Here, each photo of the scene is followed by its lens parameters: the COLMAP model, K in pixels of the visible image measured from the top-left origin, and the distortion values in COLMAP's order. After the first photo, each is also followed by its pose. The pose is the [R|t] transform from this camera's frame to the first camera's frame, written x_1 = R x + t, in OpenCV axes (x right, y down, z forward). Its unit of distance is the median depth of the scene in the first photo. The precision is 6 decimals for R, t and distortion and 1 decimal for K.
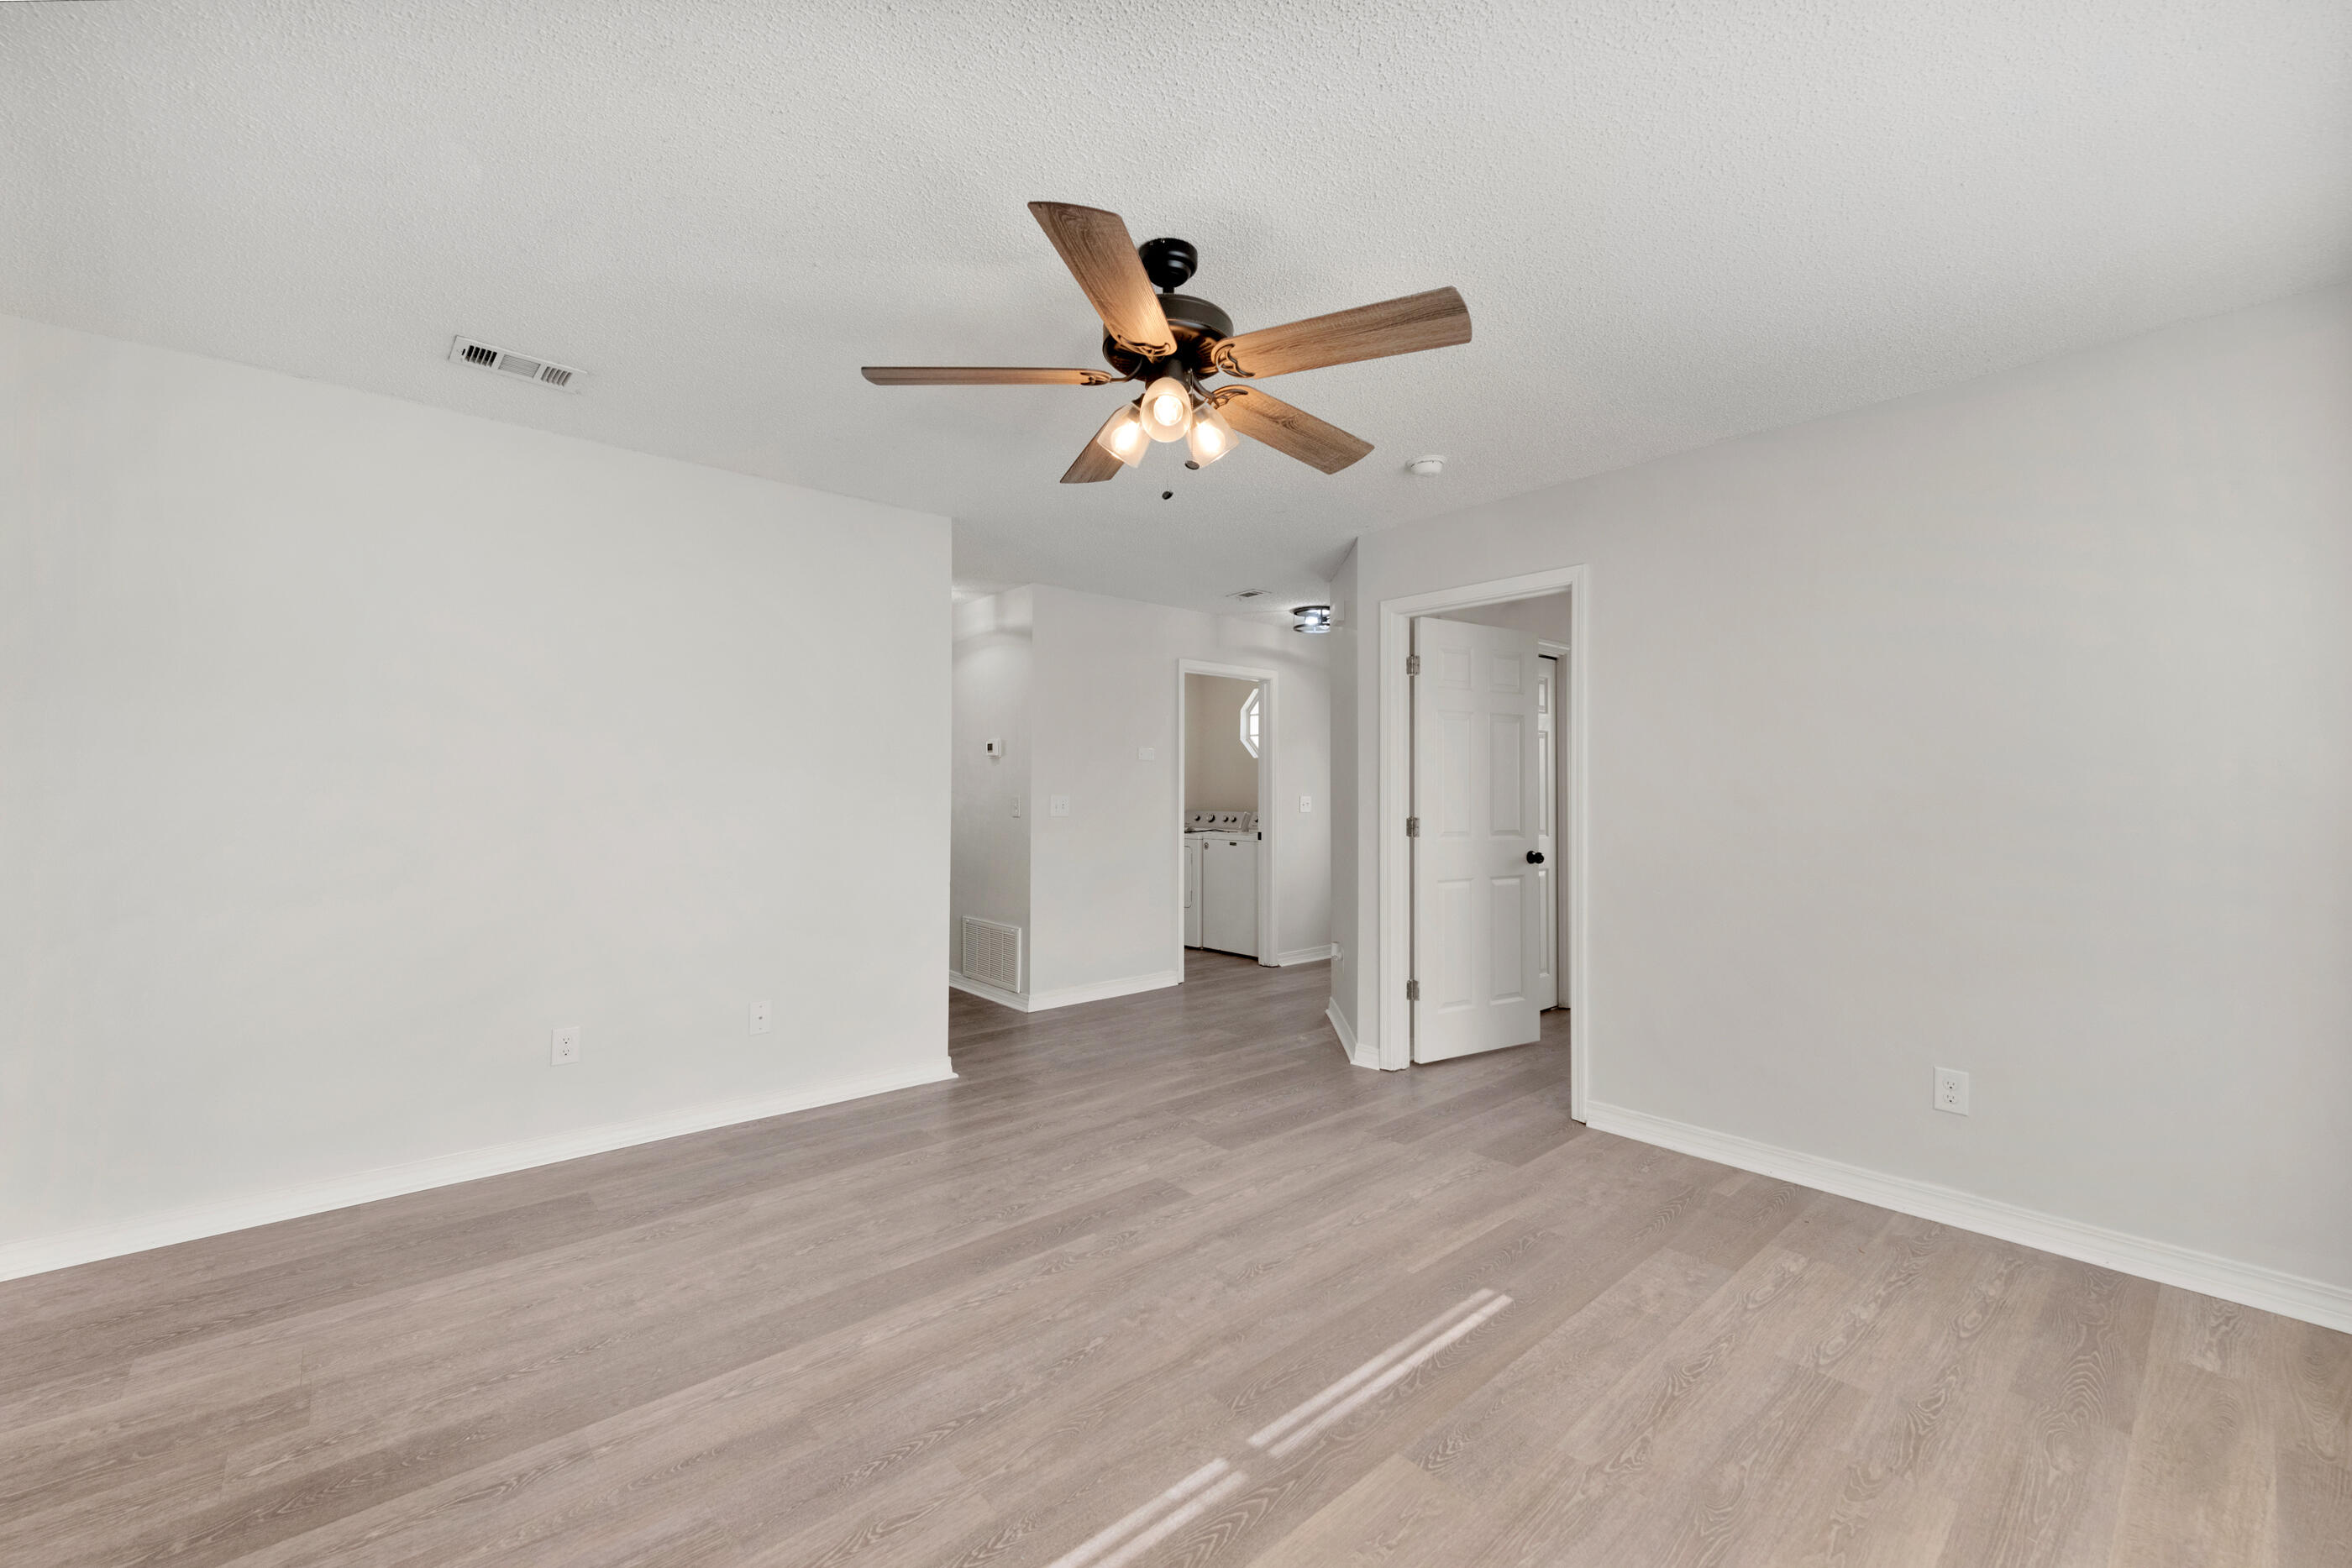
lens RADIAL K [[957.2, 0, 1183.3], [0, 957.2, 793.4], [0, 0, 1]] dist [0.019474, -0.005911]
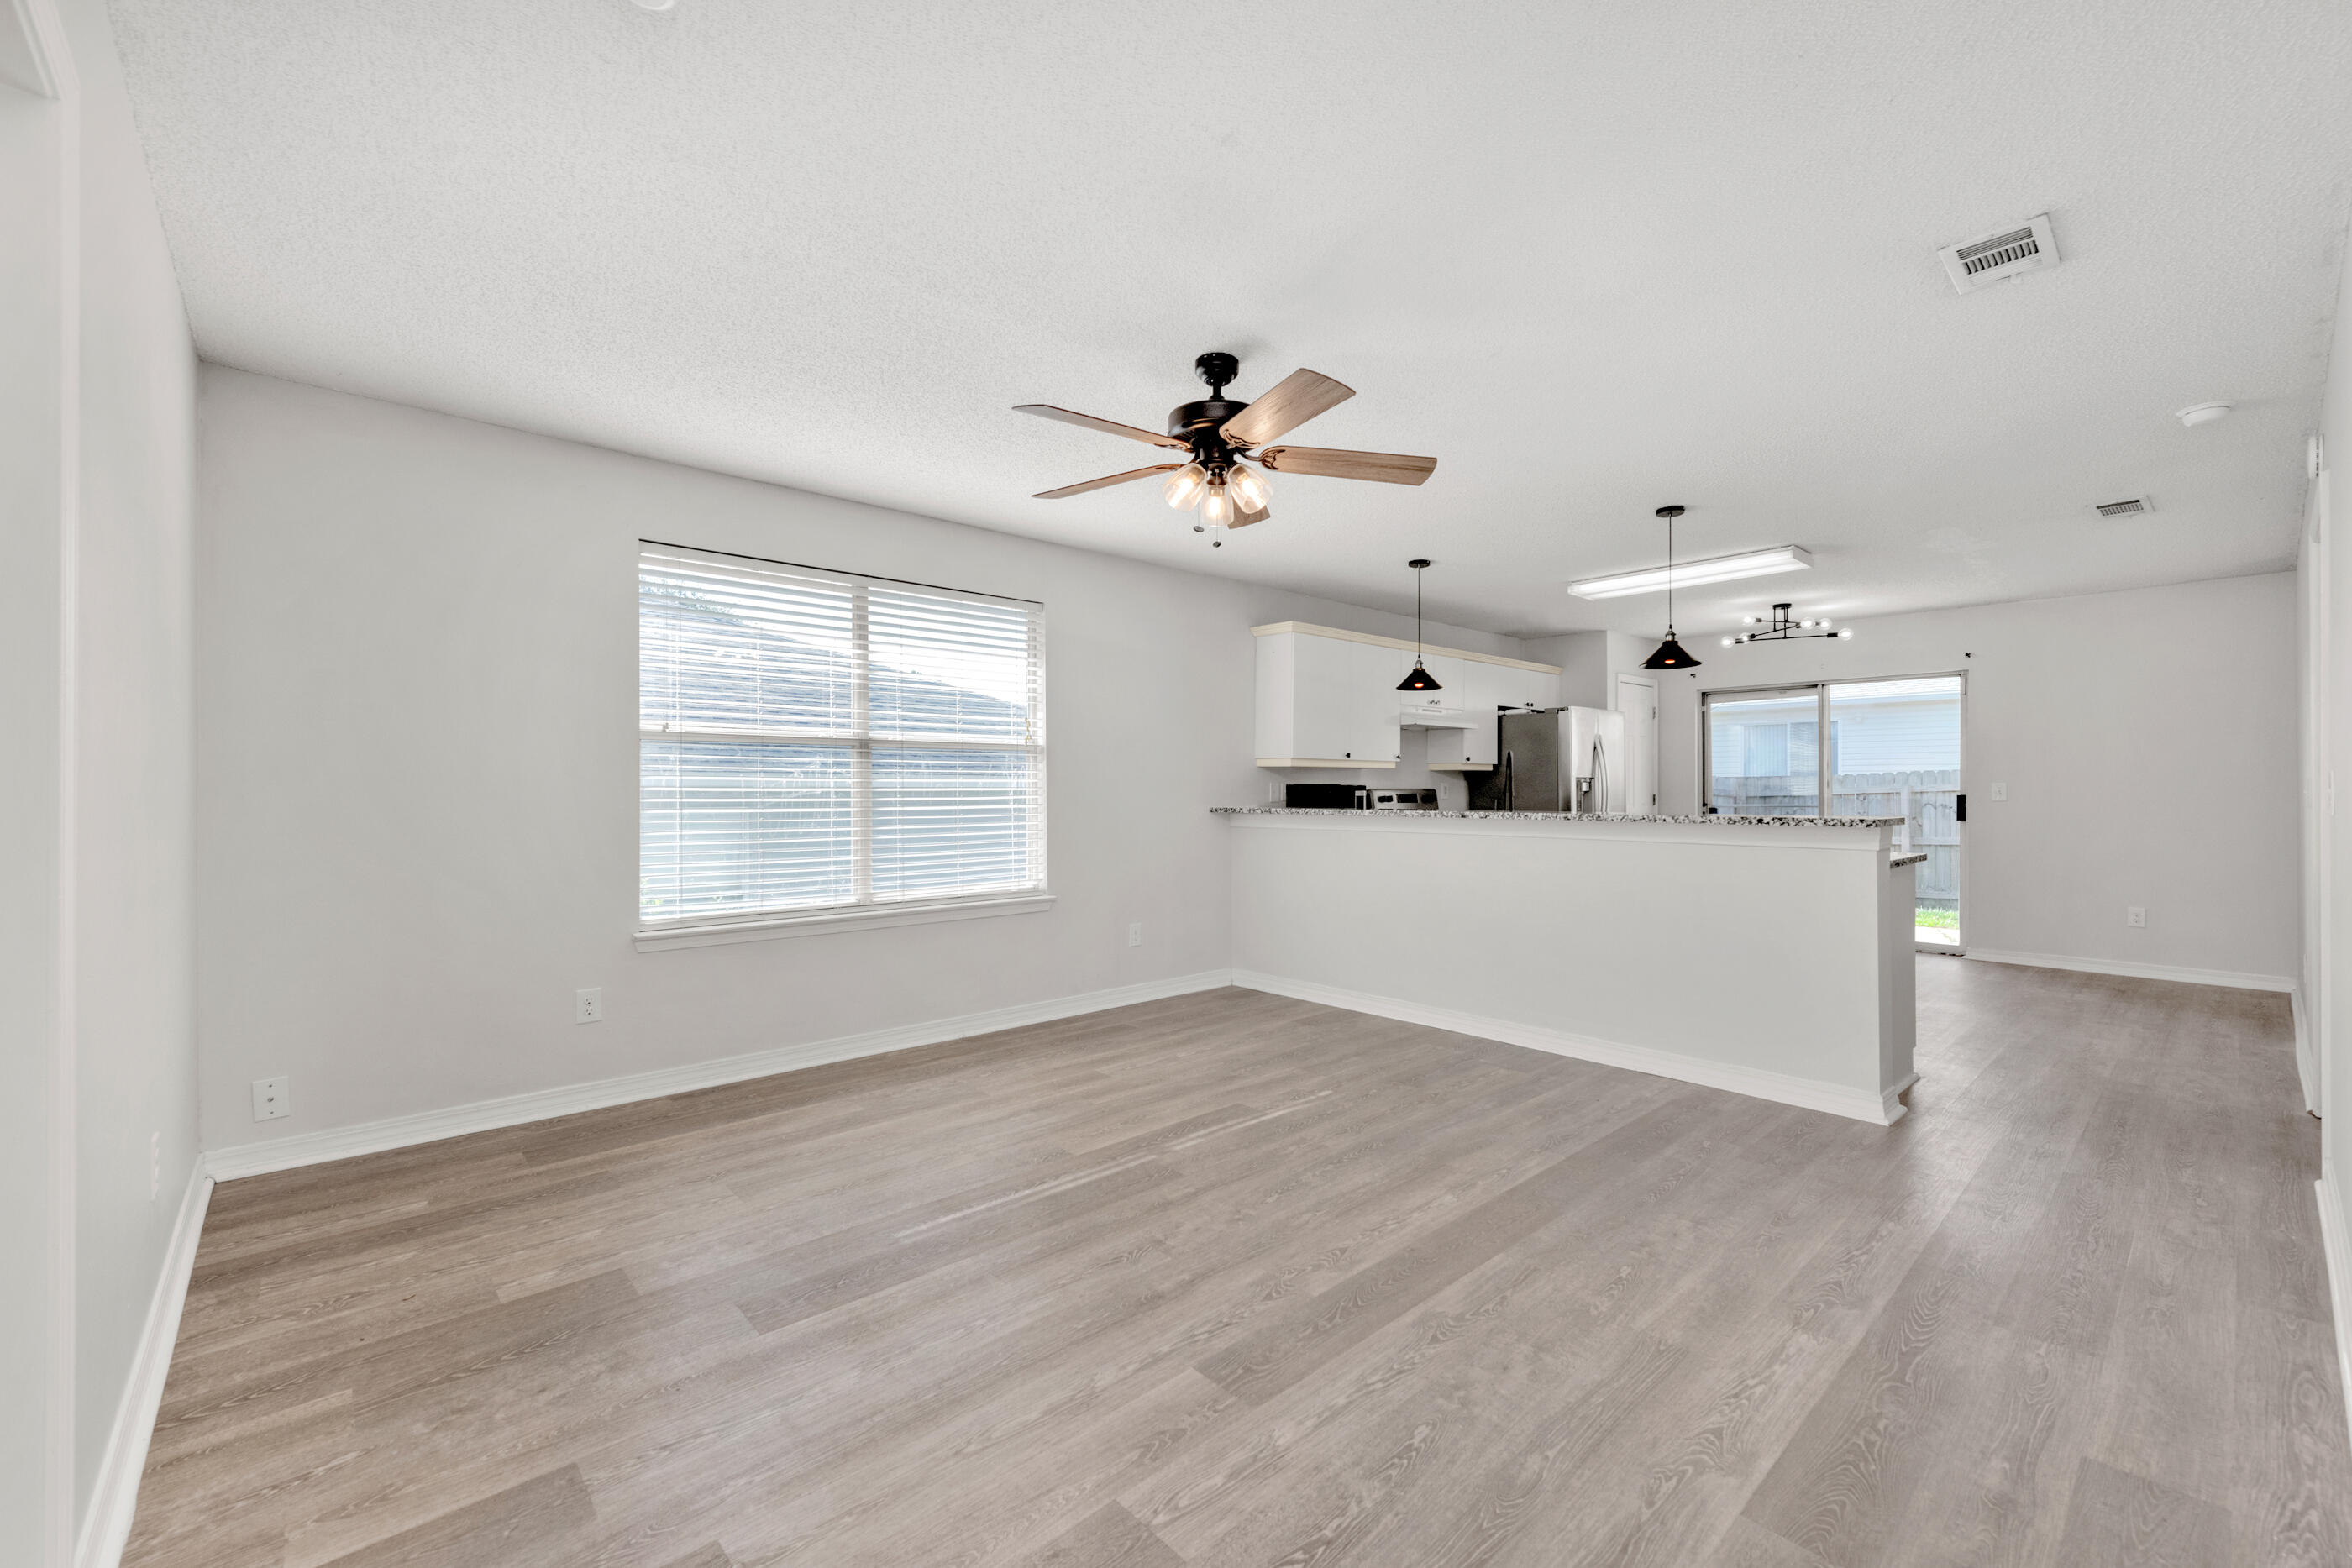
lens RADIAL K [[957.2, 0, 1211.7], [0, 957.2, 798.9], [0, 0, 1]] dist [0.019474, -0.005911]
pose [[-0.999707, -0.003064, -0.024029, 0.017928], [-0.003271, 0.999958, 0.008582, 0.024770], [0.024002, 0.008658, -0.999674, 1.935050]]
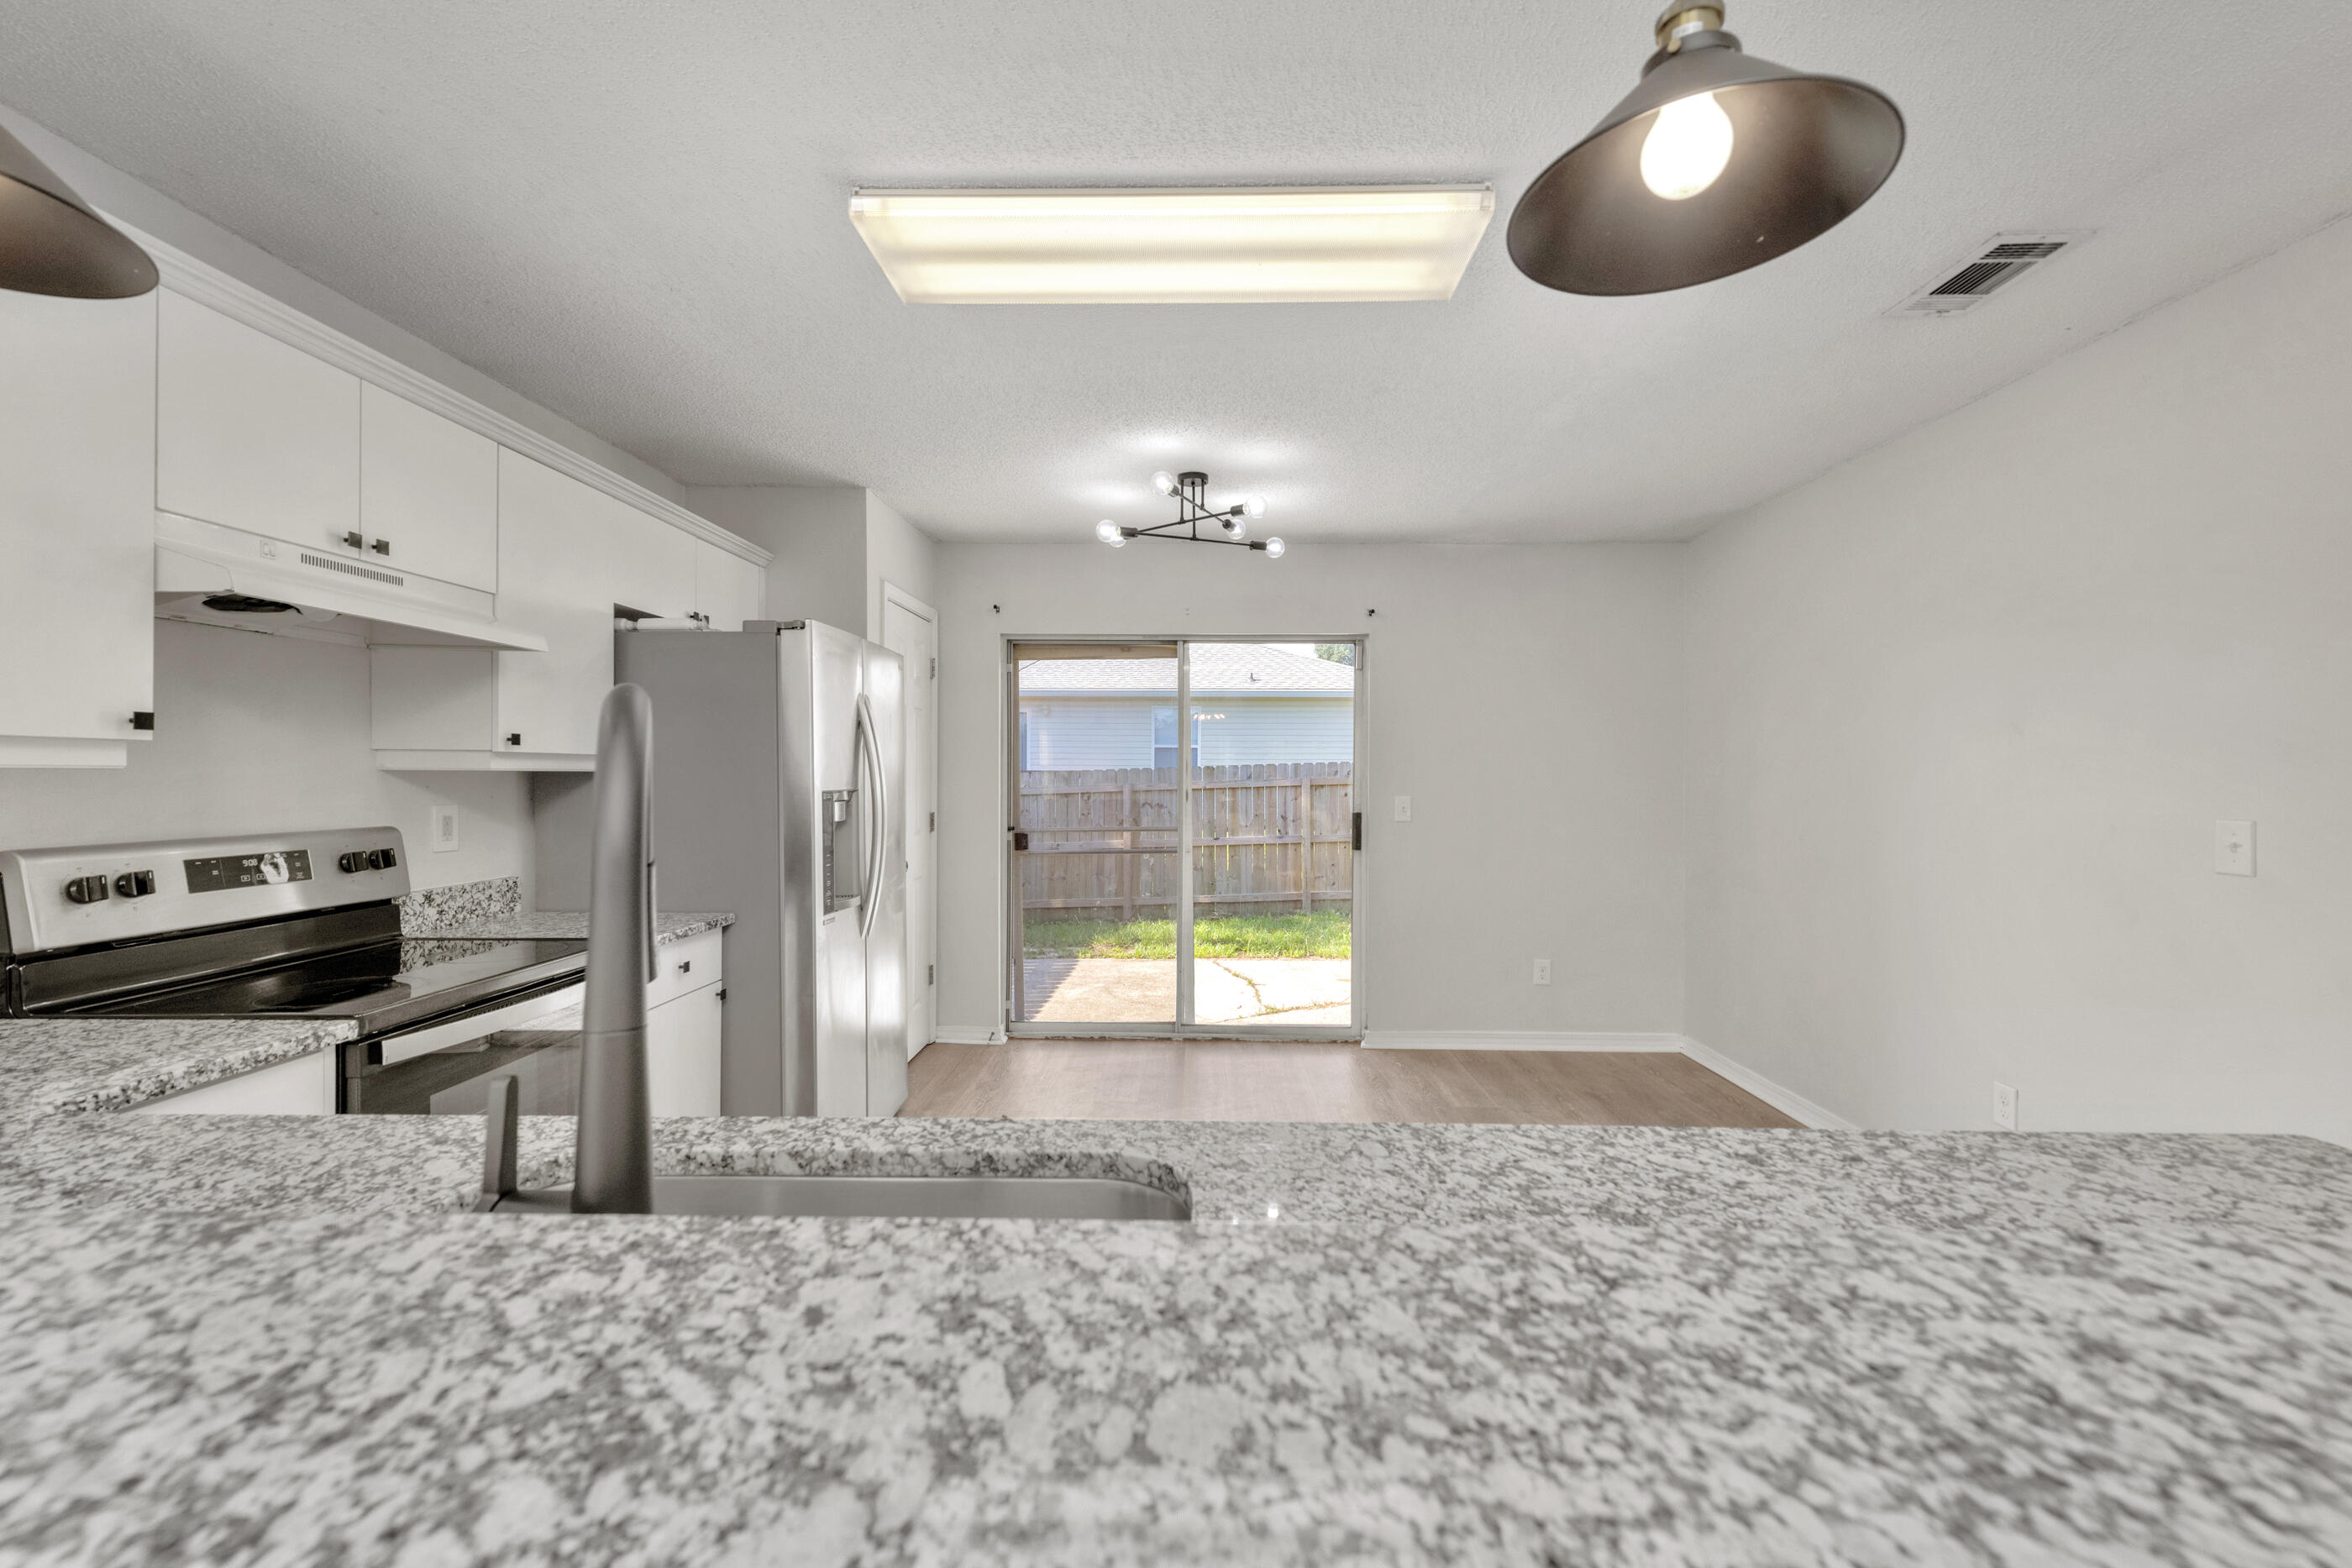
lens RADIAL K [[949.2, 0, 1187.5], [0, 949.2, 773.3], [0, 0, 1]] dist [0.014714, -0.000037]
pose [[-0.671600, -0.006551, -0.740885, -0.541605], [-0.001132, 0.999969, -0.007816, -0.031098], [0.740913, -0.004410, -0.671586, 0.295203]]
